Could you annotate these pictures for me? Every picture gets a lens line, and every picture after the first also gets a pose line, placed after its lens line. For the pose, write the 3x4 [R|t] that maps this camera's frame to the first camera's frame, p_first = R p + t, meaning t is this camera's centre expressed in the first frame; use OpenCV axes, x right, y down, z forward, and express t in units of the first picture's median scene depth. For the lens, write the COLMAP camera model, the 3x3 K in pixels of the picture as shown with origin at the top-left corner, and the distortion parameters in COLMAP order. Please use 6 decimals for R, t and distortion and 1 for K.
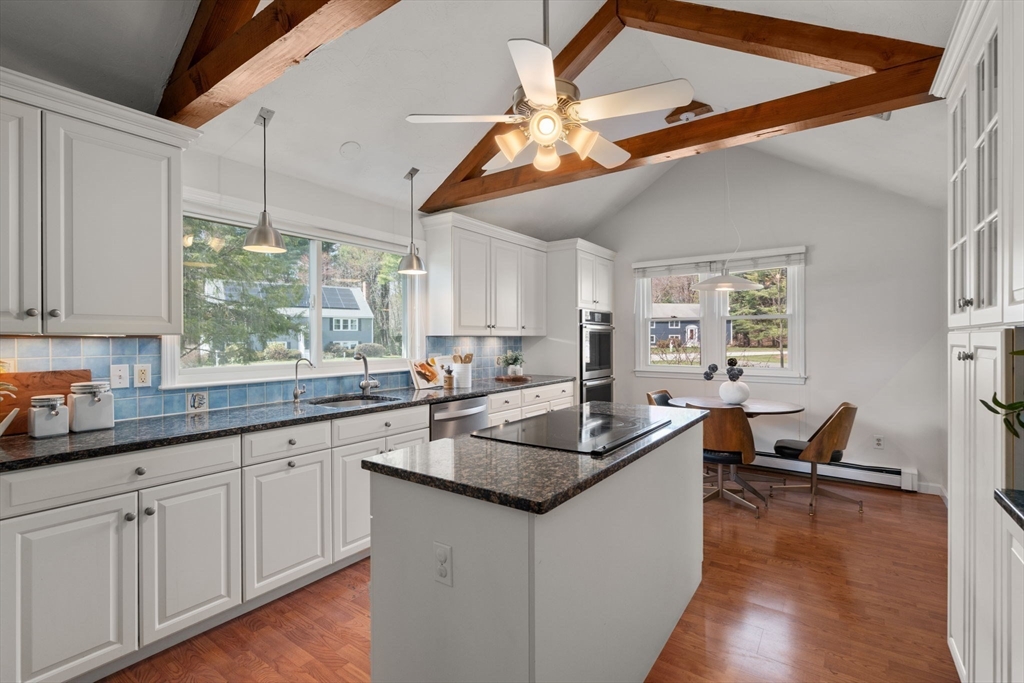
lens RADIAL K [[464.1, 0, 506.7], [0, 464.1, 338.2], [0, 0, 1]] dist [-0.006457, 0.002579]
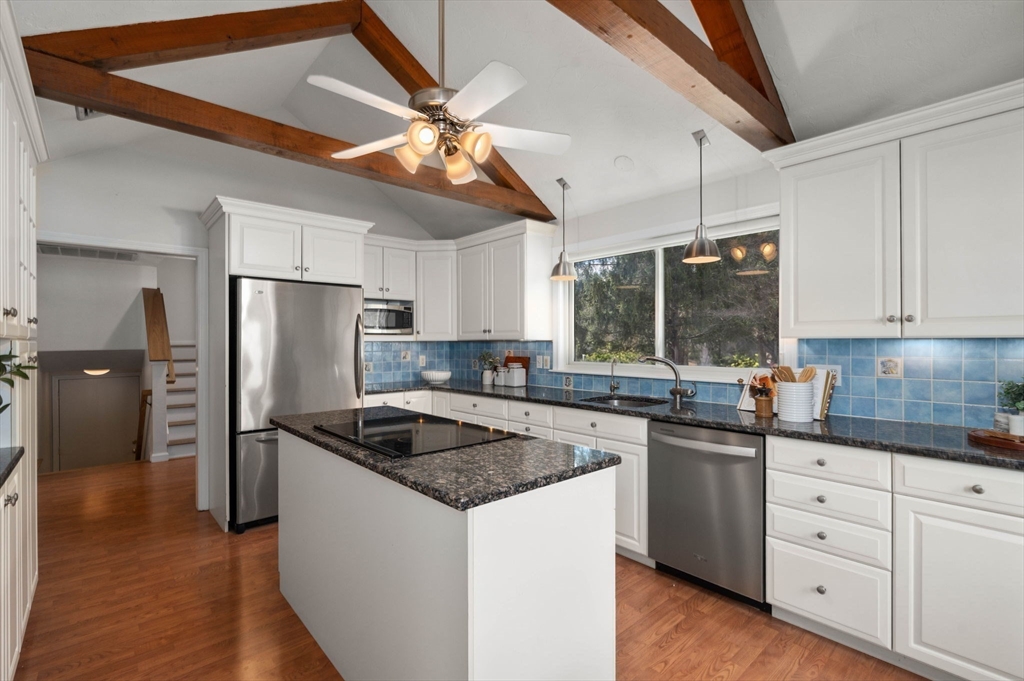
lens RADIAL K [[464.1, 0, 510.4], [0, 464.1, 333.1], [0, 0, 1]] dist [-0.006457, 0.002579]
pose [[-0.211529, -0.011376, -0.977305, 0.477506], [0.002987, 0.999920, -0.012286, -0.004871], [0.977367, -0.005518, -0.211478, 0.608145]]
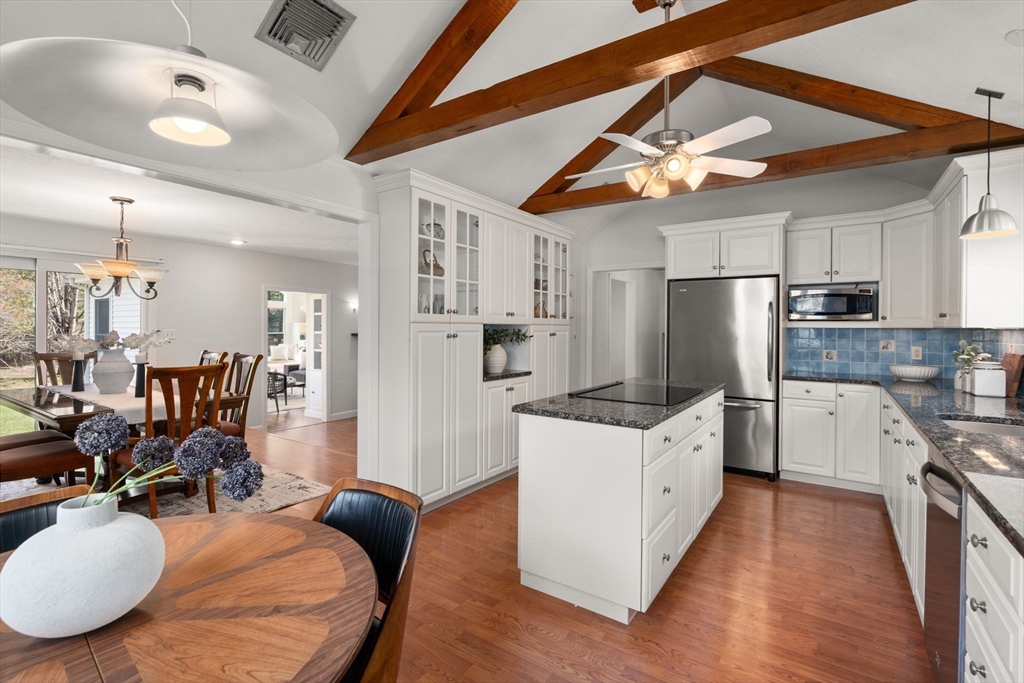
lens RADIAL K [[464.1, 0, 509.9], [0, 464.1, 326.6], [0, 0, 1]] dist [-0.006457, 0.002579]
pose [[-0.999557, -0.002998, -0.029616, 0.274137], [-0.003075, 0.999992, 0.002557, -0.003727], [0.029608, 0.002647, -0.999558, 0.984713]]
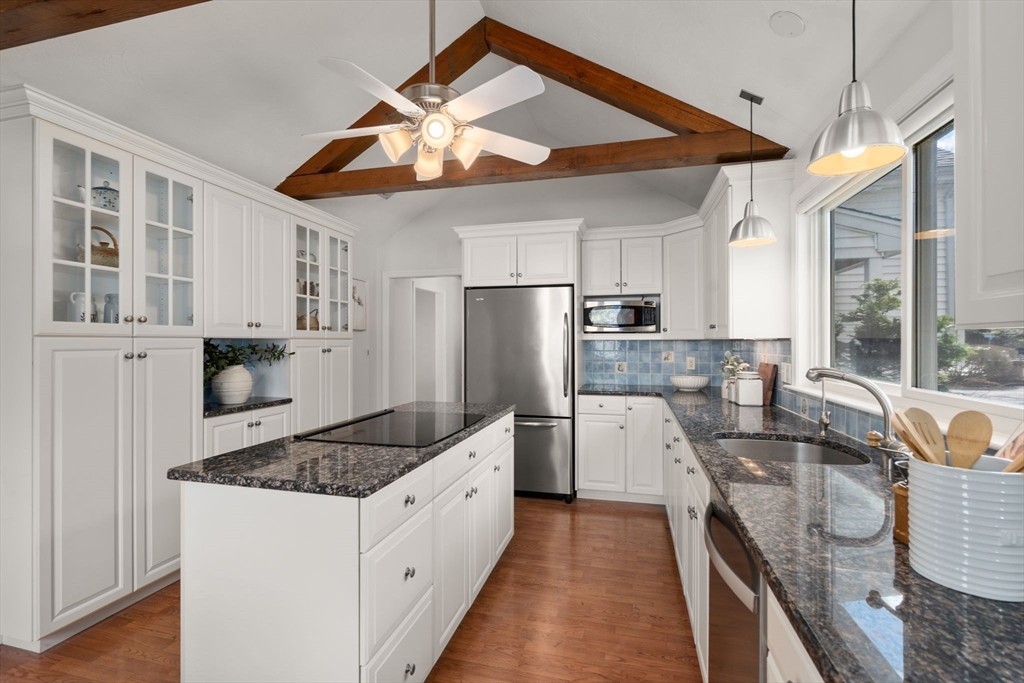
lens RADIAL K [[464.1, 0, 504.4], [0, 464.1, 336.9], [0, 0, 1]] dist [-0.006457, 0.002579]
pose [[-0.930665, 0.001731, -0.365868, 0.172141], [0.004351, 0.999970, -0.006335, -0.002320], [0.365846, -0.007488, -0.930645, 0.867623]]
